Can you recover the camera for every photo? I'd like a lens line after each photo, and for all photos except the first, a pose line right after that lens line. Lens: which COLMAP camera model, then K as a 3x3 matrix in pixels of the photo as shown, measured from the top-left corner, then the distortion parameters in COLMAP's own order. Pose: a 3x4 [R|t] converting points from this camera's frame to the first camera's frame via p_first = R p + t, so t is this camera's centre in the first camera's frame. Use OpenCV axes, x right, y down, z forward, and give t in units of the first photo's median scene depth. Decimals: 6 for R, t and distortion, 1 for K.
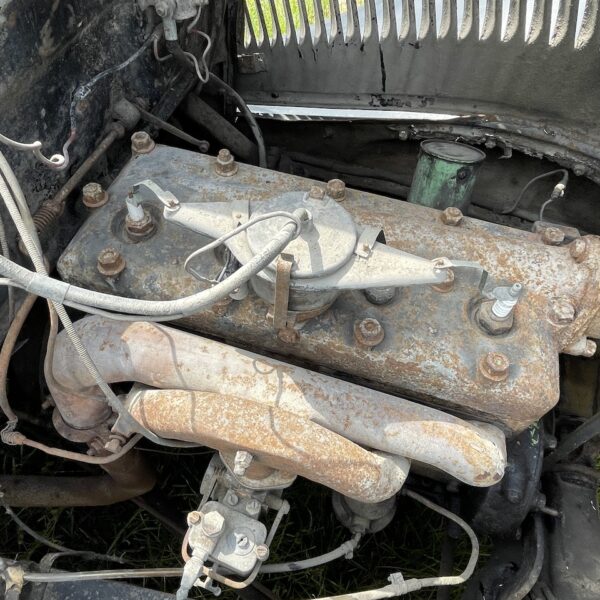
lens RADIAL K [[496.7, 0, 299.8], [0, 496.7, 292.9], [0, 0, 1]] dist [-0.003285, -0.001067]
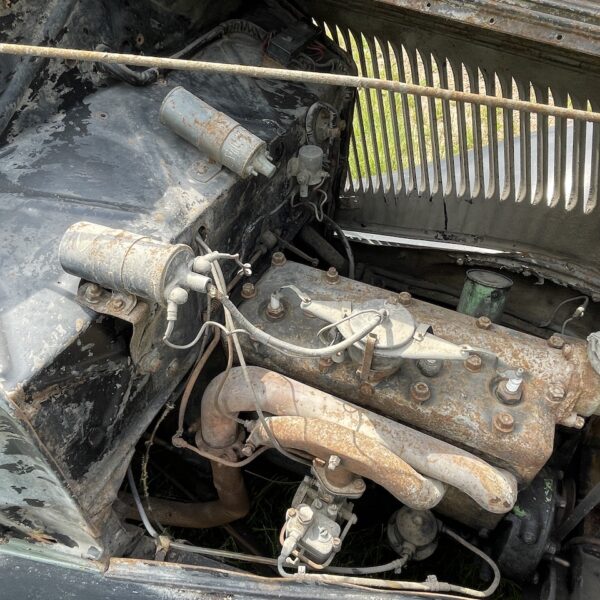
lens RADIAL K [[496.7, 0, 299.8], [0, 496.7, 292.9], [0, 0, 1]] dist [-0.003285, -0.001067]
pose [[0.986966, 0.075400, -0.142169, -0.028714], [-0.102021, 0.976387, -0.190422, 0.093035], [0.124454, 0.202445, 0.971353, -0.504414]]
